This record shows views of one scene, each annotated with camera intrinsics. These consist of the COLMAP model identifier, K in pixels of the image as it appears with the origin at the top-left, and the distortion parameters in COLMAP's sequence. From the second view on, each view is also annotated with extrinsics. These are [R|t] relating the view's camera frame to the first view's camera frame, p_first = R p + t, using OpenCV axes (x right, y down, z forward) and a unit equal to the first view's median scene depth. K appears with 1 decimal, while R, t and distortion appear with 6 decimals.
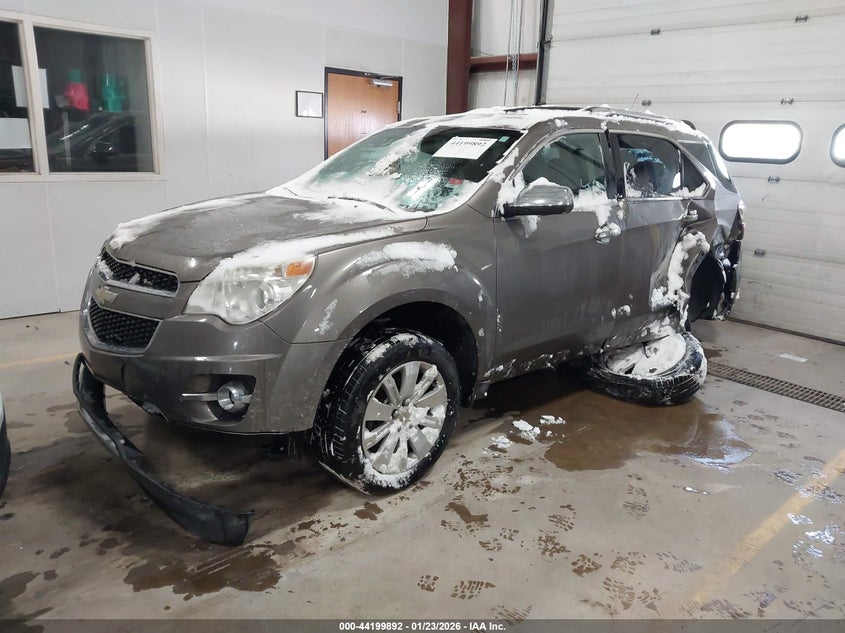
lens RADIAL K [[657.3, 0, 428.4], [0, 657.3, 327.7], [0, 0, 1]] dist [0.040540, -0.051328]
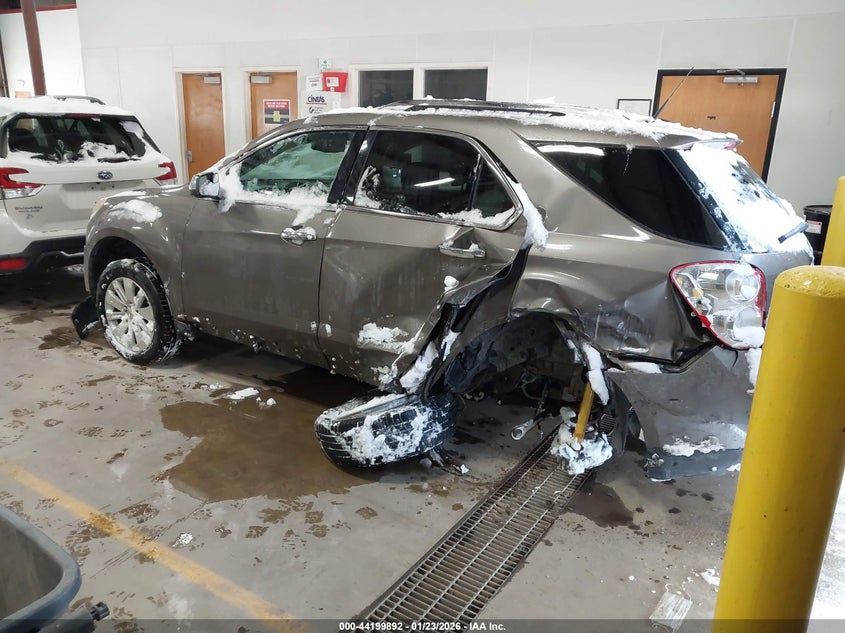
lens RADIAL K [[657.3, 0, 428.4], [0, 657.3, 327.7], [0, 0, 1]] dist [0.040540, -0.051328]
pose [[0.249536, 0.253406, -0.934621, 1.430720], [-0.287212, 0.941093, 0.178478, -0.279993], [0.924793, 0.223897, 0.307618, 1.056009]]
